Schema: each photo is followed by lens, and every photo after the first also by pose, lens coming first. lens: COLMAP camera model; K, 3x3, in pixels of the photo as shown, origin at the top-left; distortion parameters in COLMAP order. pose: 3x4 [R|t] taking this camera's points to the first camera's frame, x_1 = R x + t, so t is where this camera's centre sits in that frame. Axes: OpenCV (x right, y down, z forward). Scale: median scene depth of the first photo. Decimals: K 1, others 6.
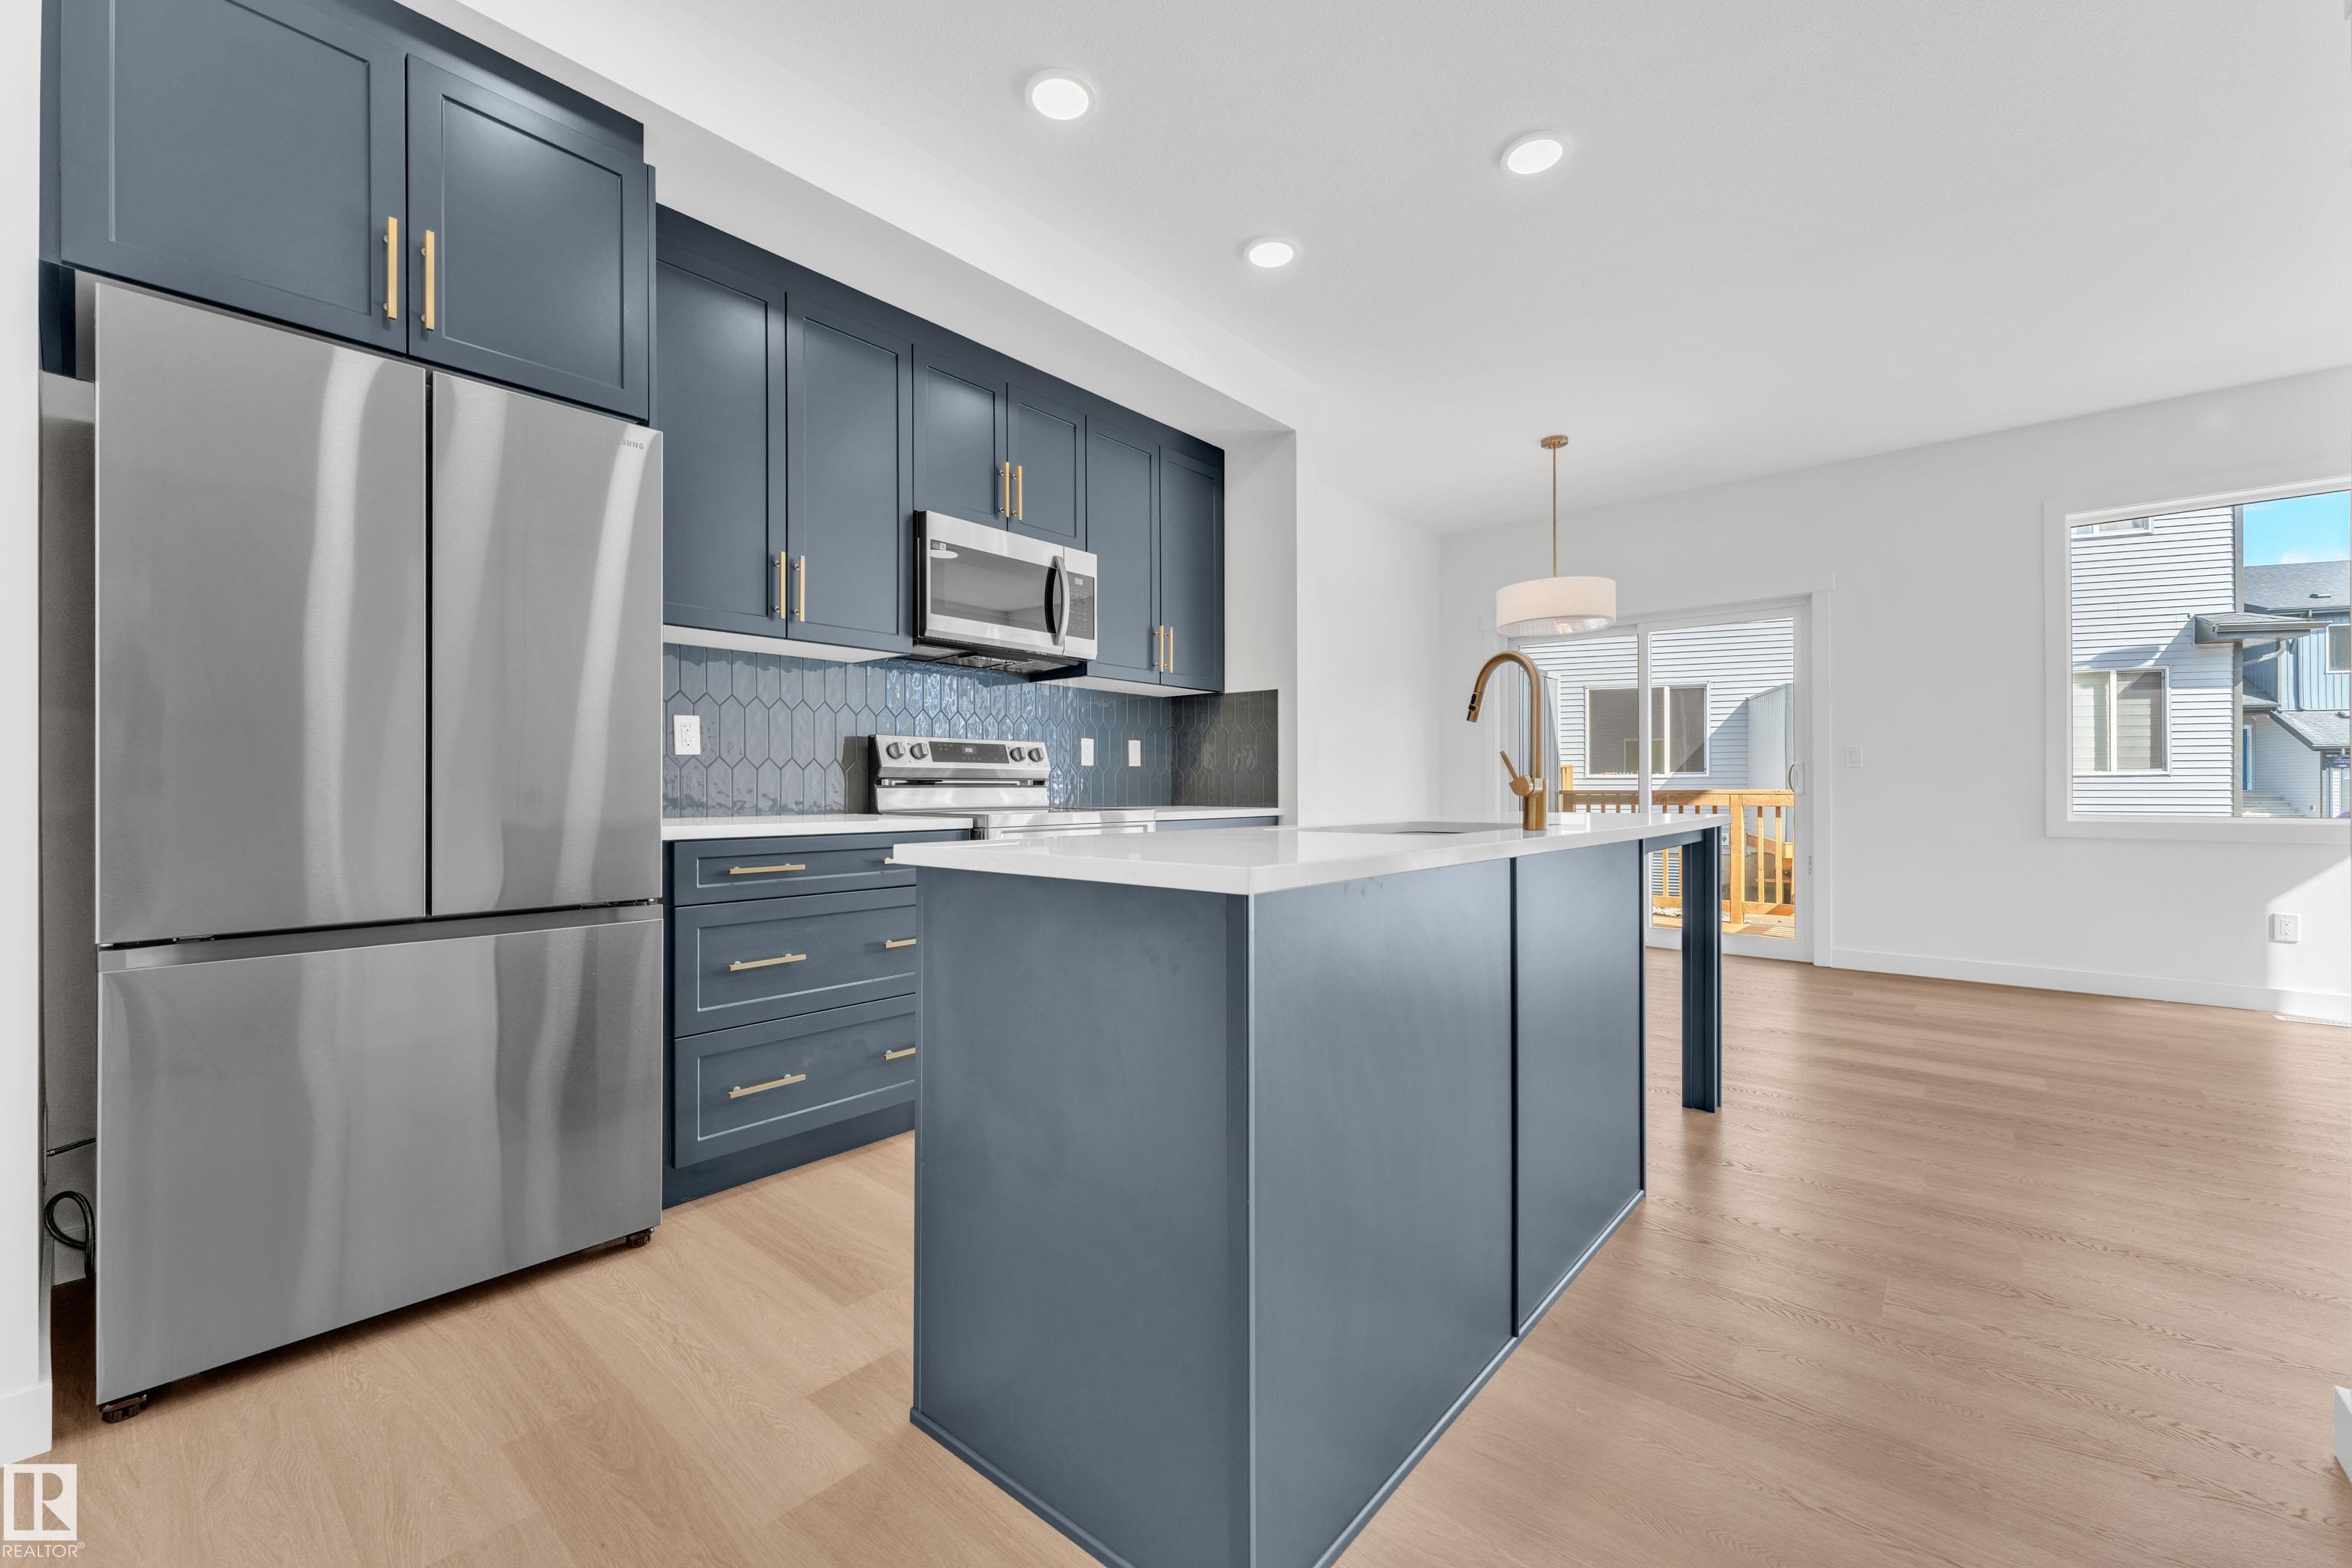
lens RADIAL K [[943.4, 0, 1174.9], [0, 943.4, 788.1], [0, 0, 1]] dist [0.002799, -0.000333]
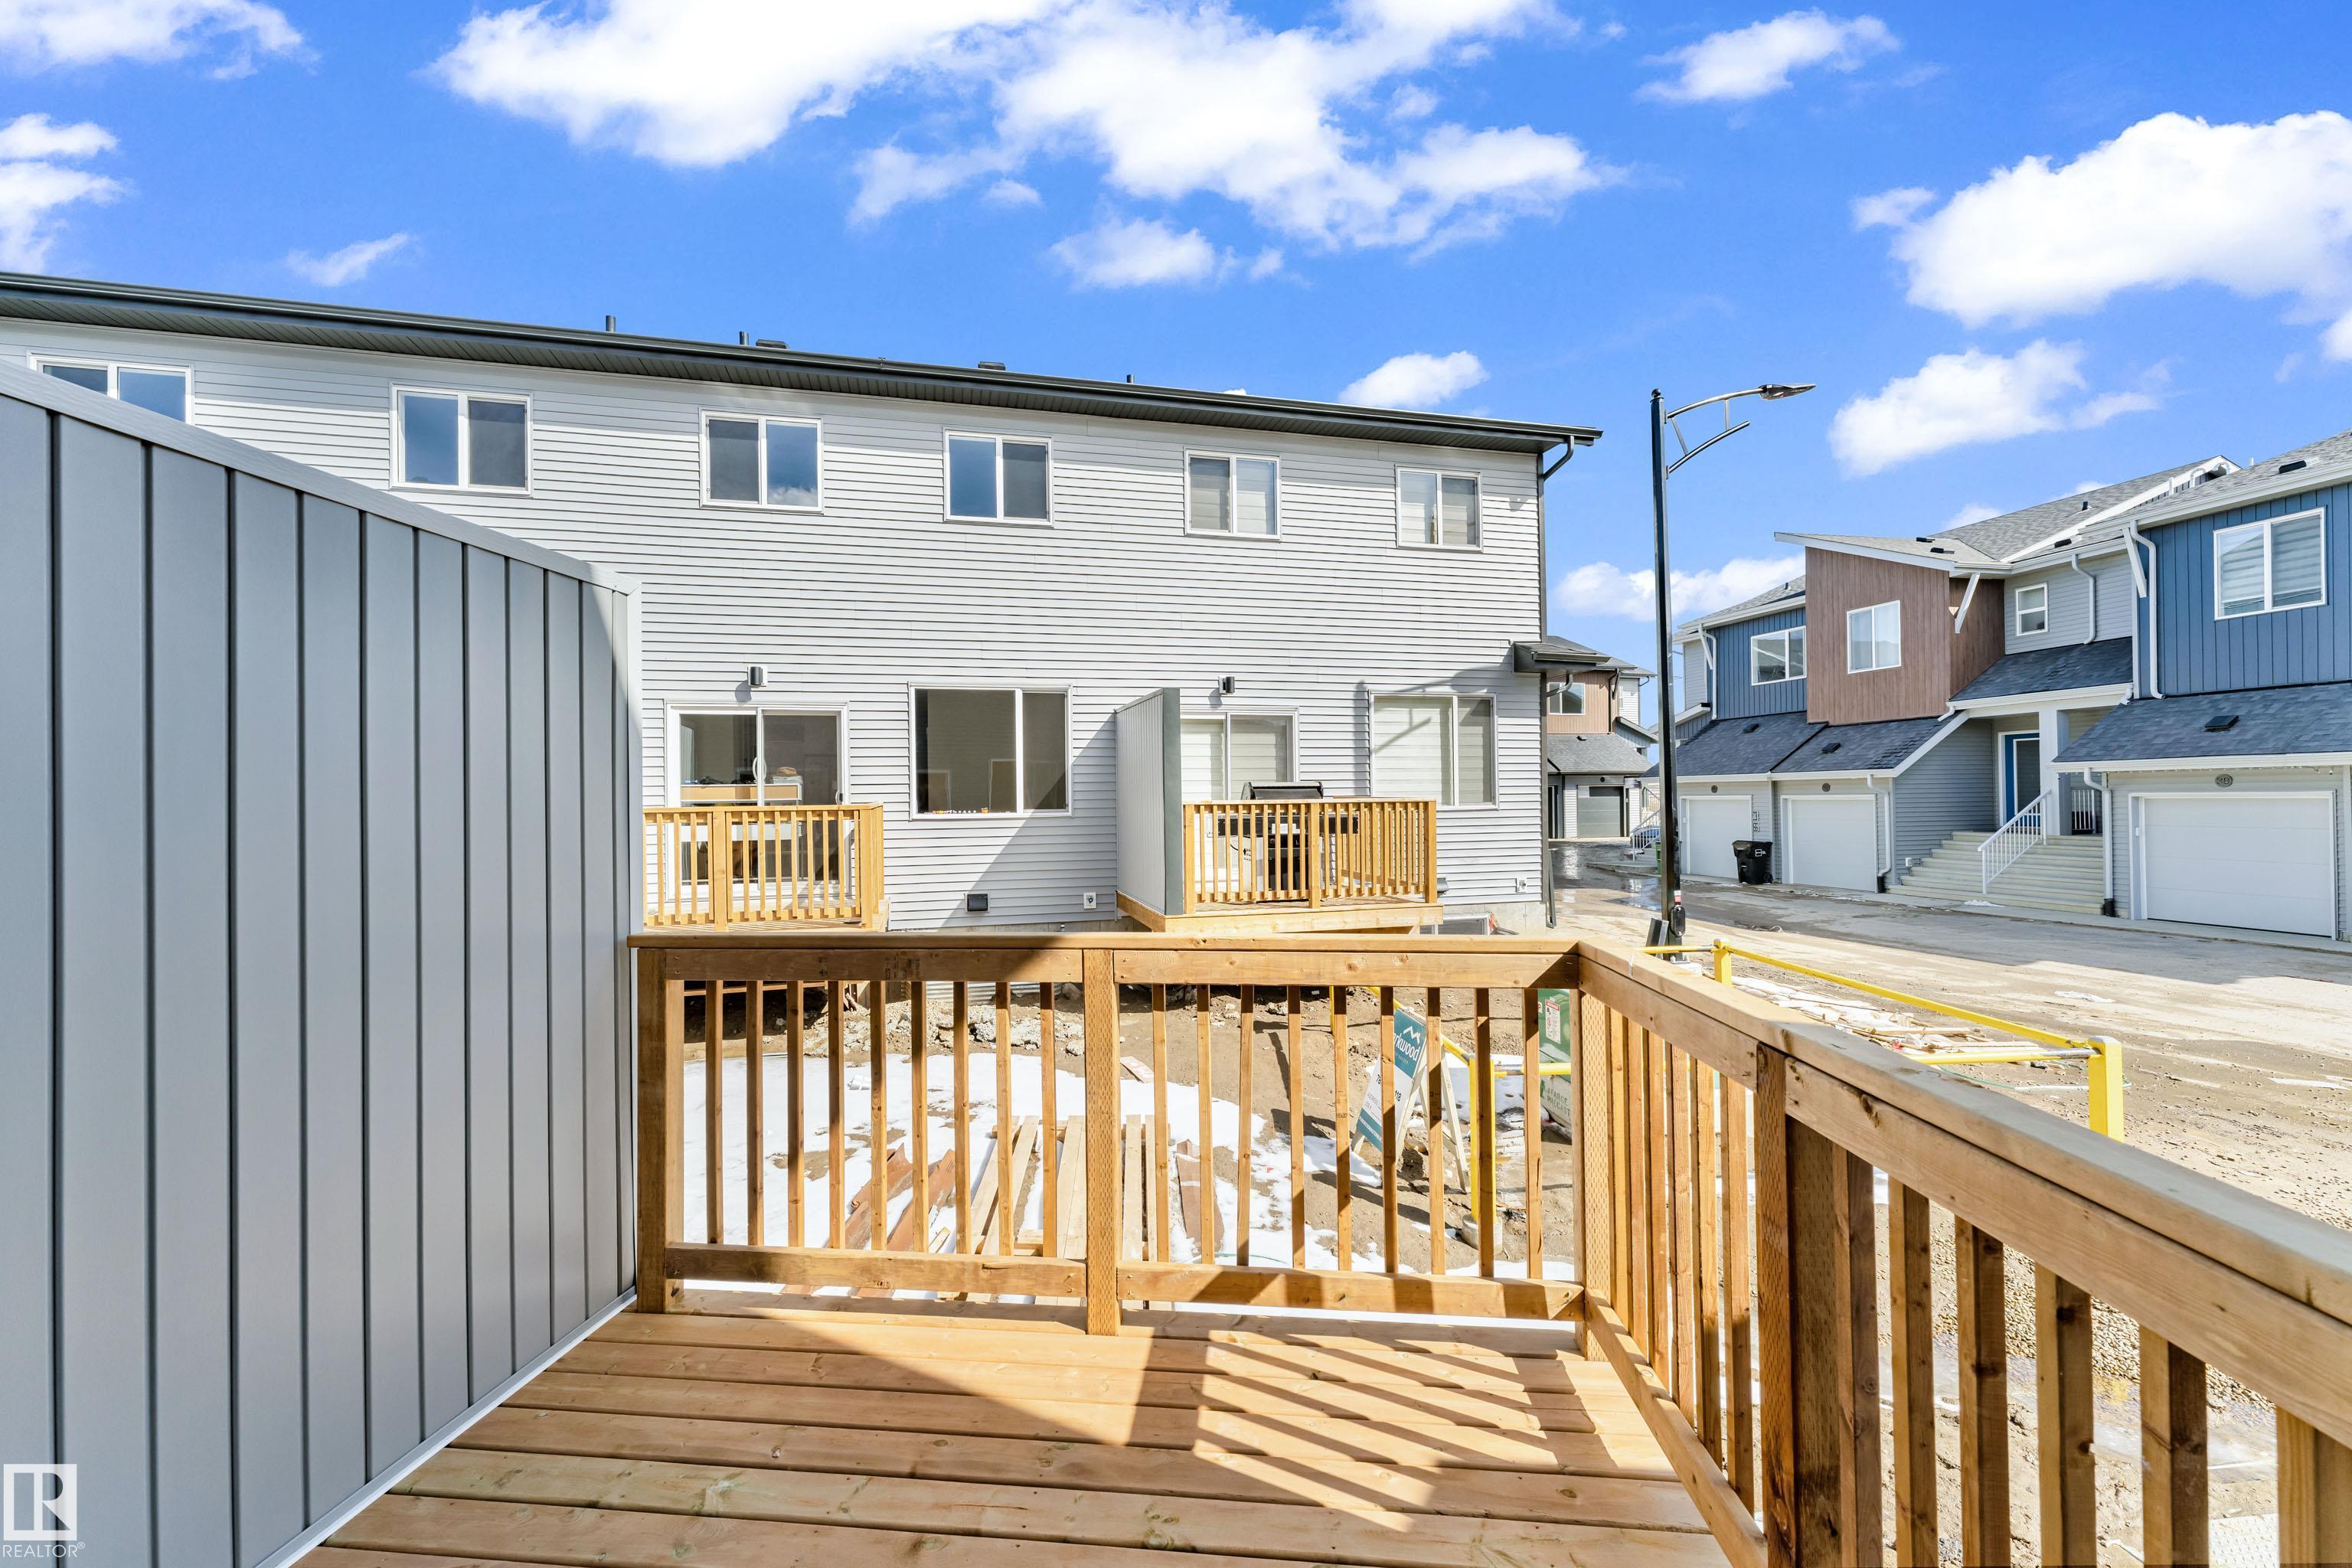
lens RADIAL K [[943.4, 0, 1174.5], [0, 943.4, 794.3], [0, 0, 1]] dist [0.002799, -0.000333]
pose [[0.817733, -0.007853, 0.575545, 0.246085], [0.012615, 0.999911, -0.004280, -0.028955], [-0.575460, 0.010761, 0.817759, 0.417752]]
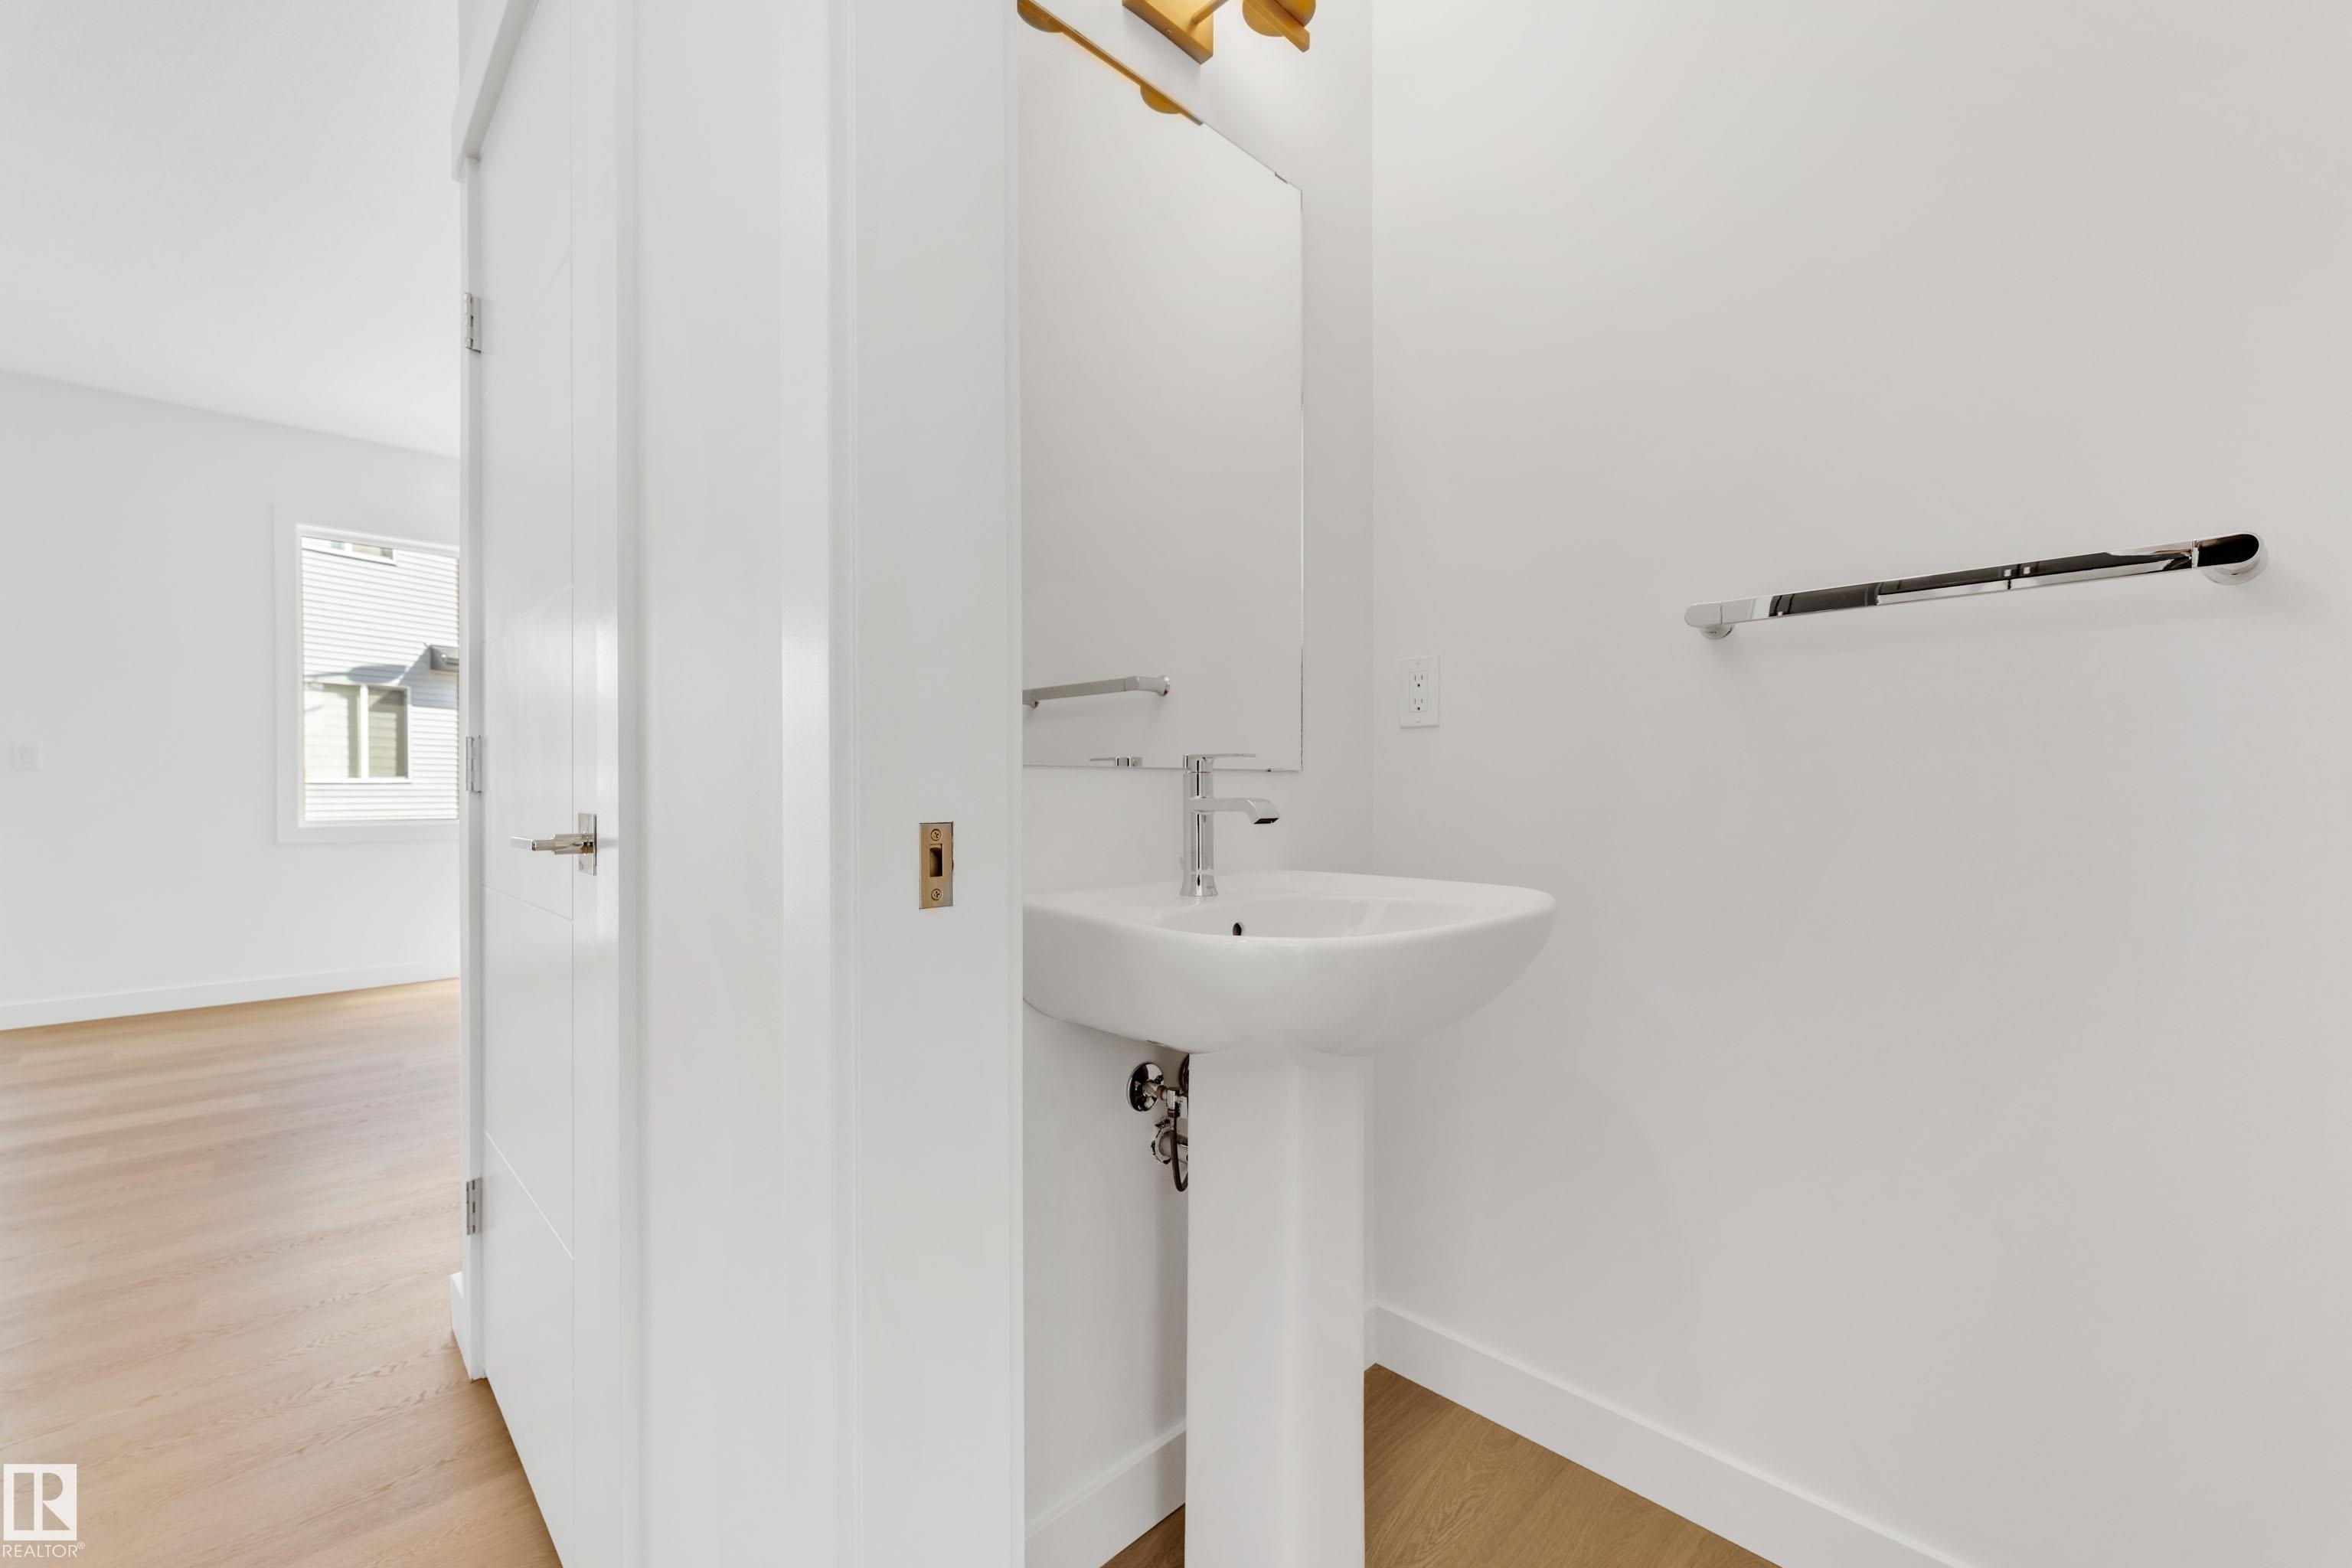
lens RADIAL K [[943.4, 0, 1175.2], [0, 943.4, 788.8], [0, 0, 1]] dist [0.002799, -0.000333]
pose [[0.086542, 0.004682, 0.996237, 0.007529], [0.001562, 0.999987, -0.004835, 0.000095], [-0.996247, 0.001975, 0.086534, -0.005971]]
